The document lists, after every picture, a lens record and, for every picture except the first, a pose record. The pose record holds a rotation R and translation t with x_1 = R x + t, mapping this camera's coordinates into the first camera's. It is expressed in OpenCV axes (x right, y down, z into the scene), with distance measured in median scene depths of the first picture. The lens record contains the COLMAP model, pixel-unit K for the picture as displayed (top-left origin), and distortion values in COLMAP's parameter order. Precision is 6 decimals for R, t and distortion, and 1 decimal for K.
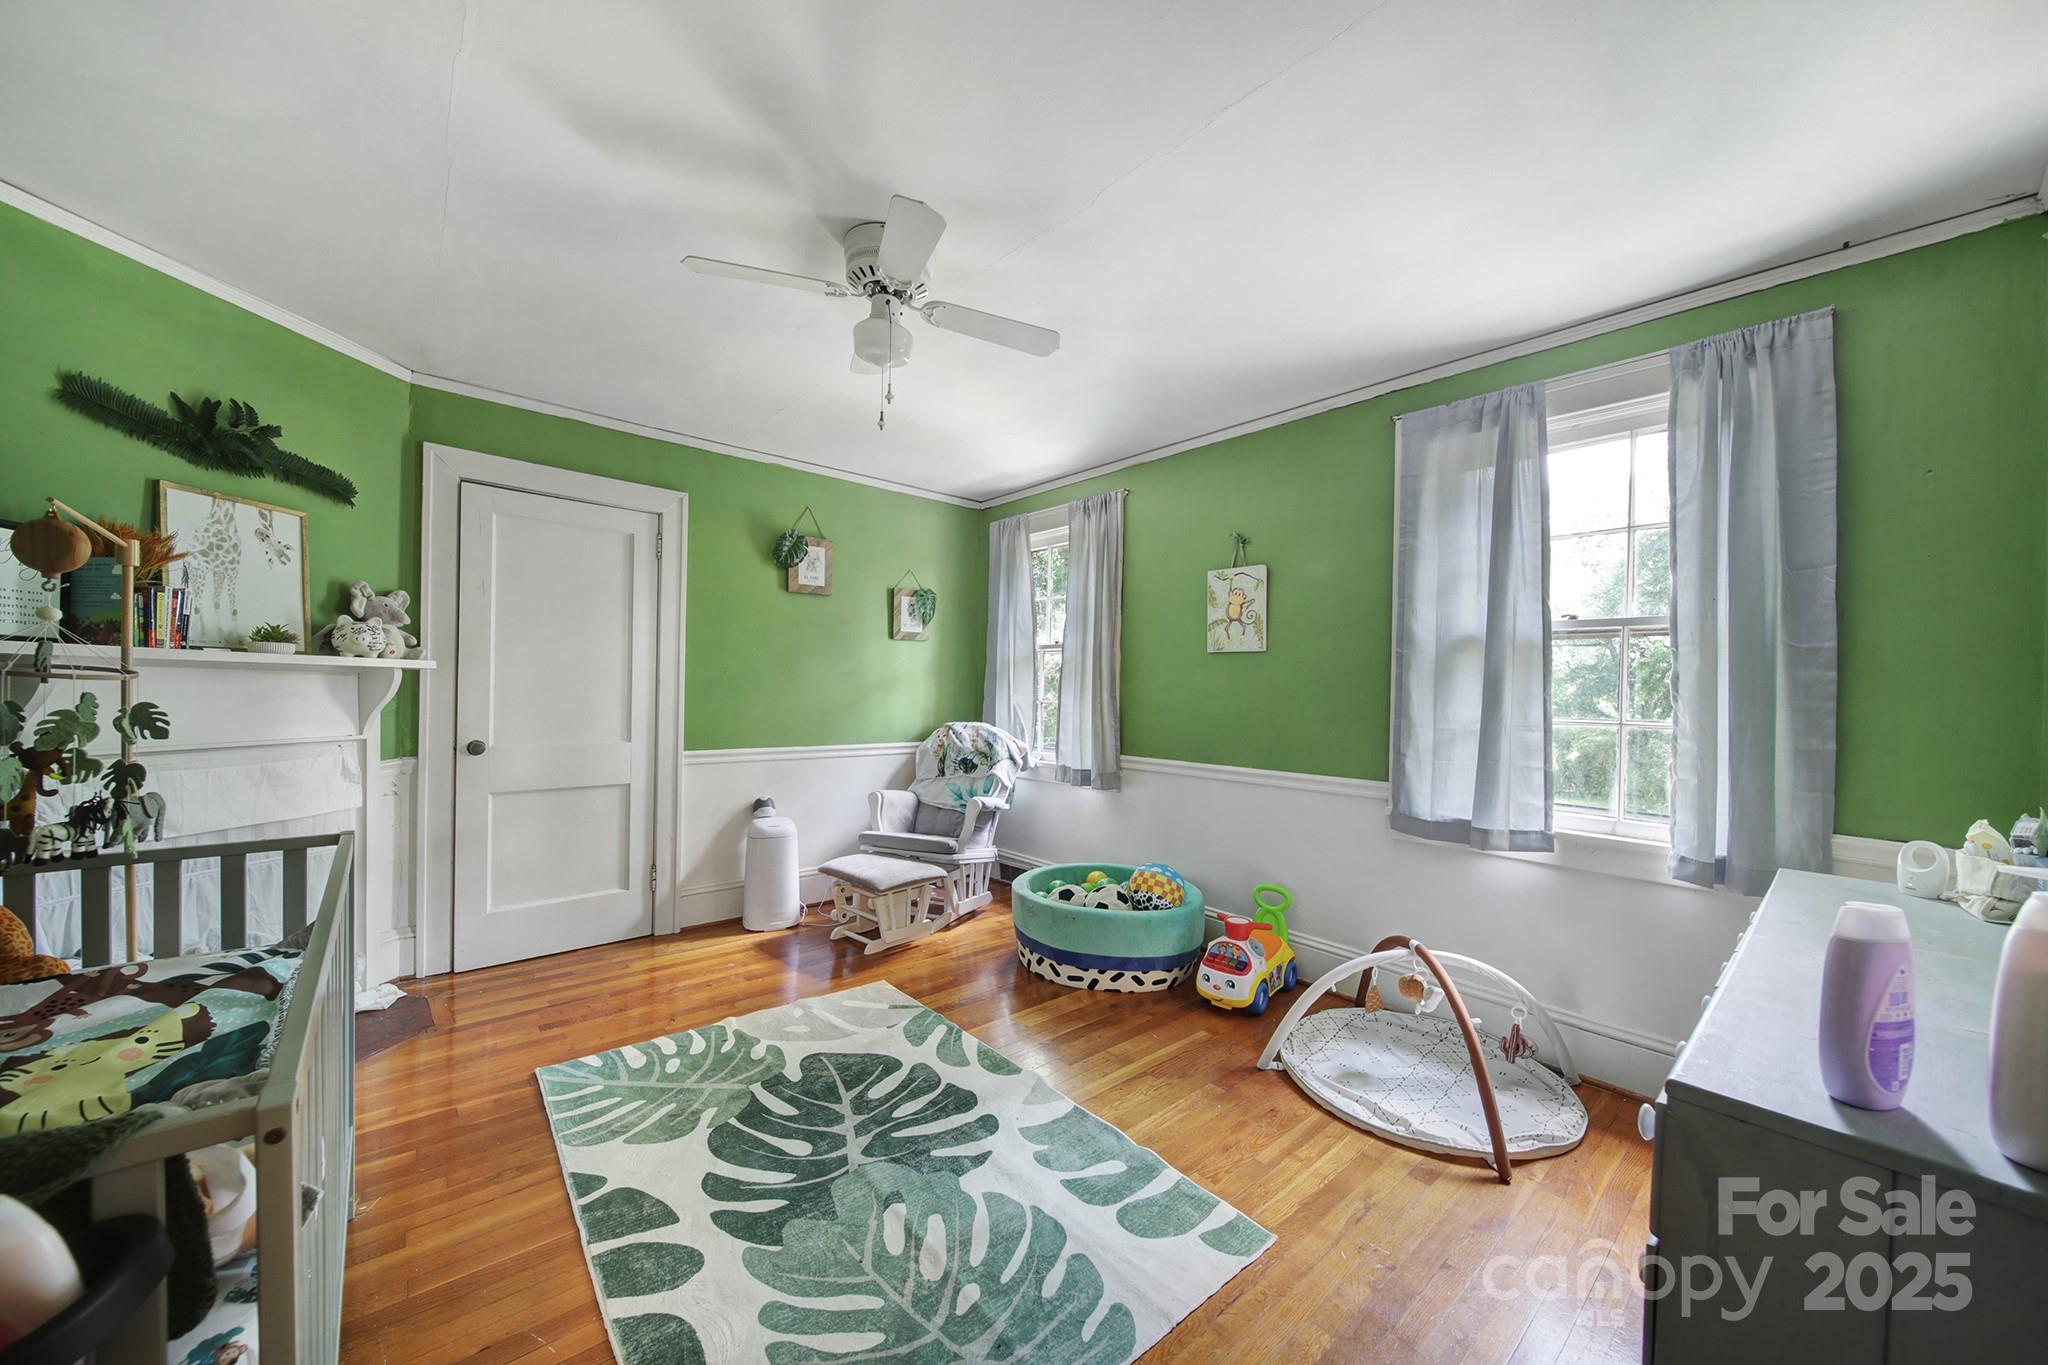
lens RADIAL K [[722.3, 0, 1022.9], [0, 722.3, 679.3], [0, 0, 1]] dist [-0.010451, -0.000105]
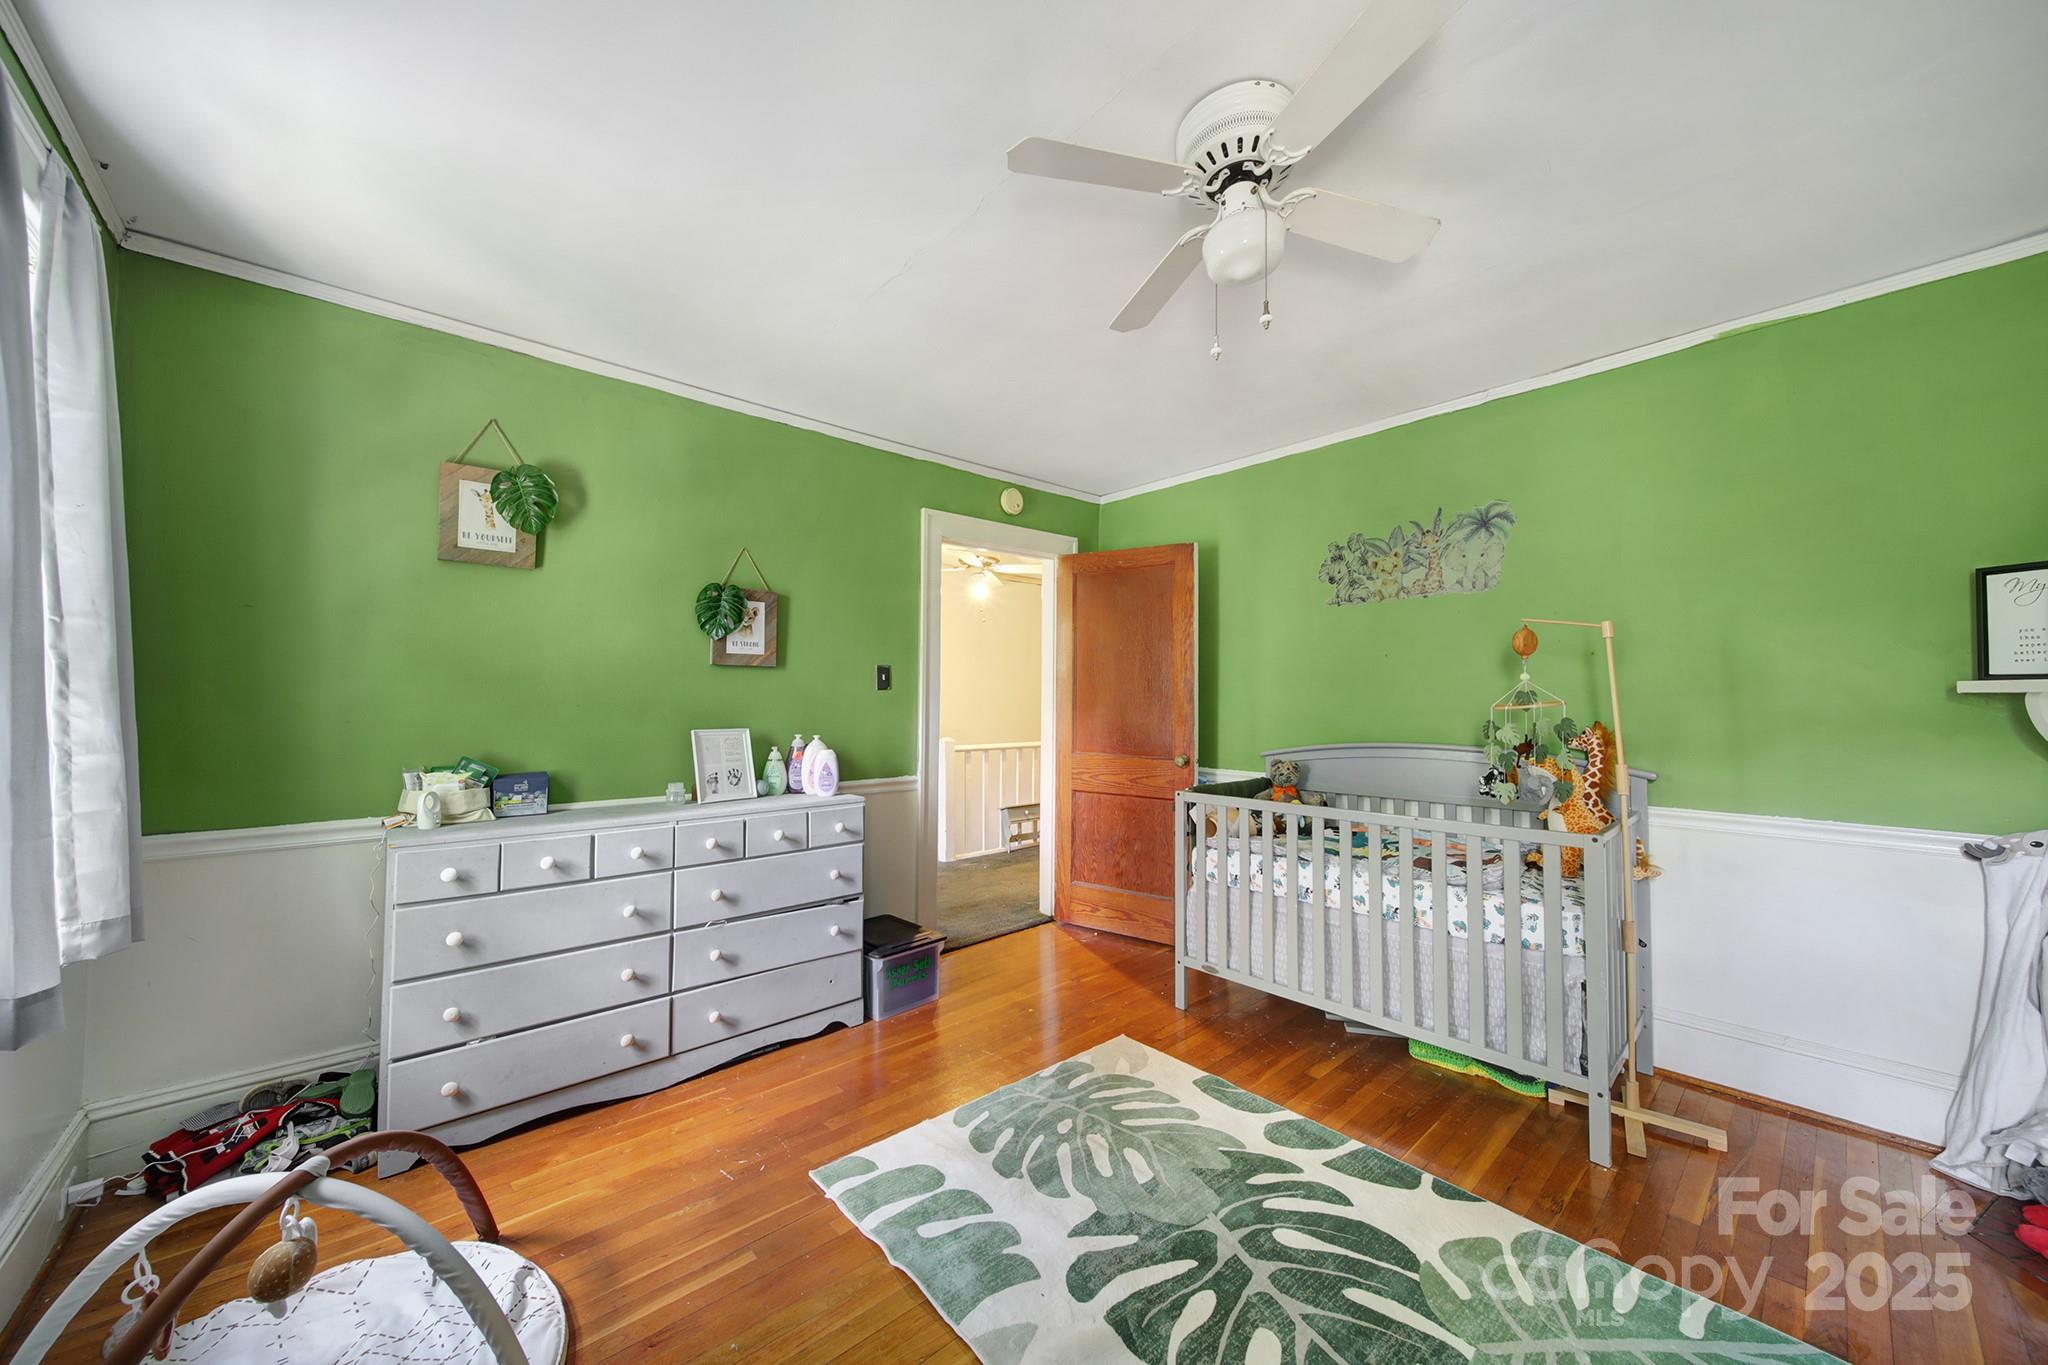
lens RADIAL K [[722.3, 0, 1022.9], [0, 722.3, 679.3], [0, 0, 1]] dist [-0.010451, -0.000105]
pose [[-0.999415, -0.026754, -0.021324, 0.050890], [-0.025971, 0.999006, -0.036216, 0.018480], [0.022272, -0.035641, -0.999116, 2.000343]]
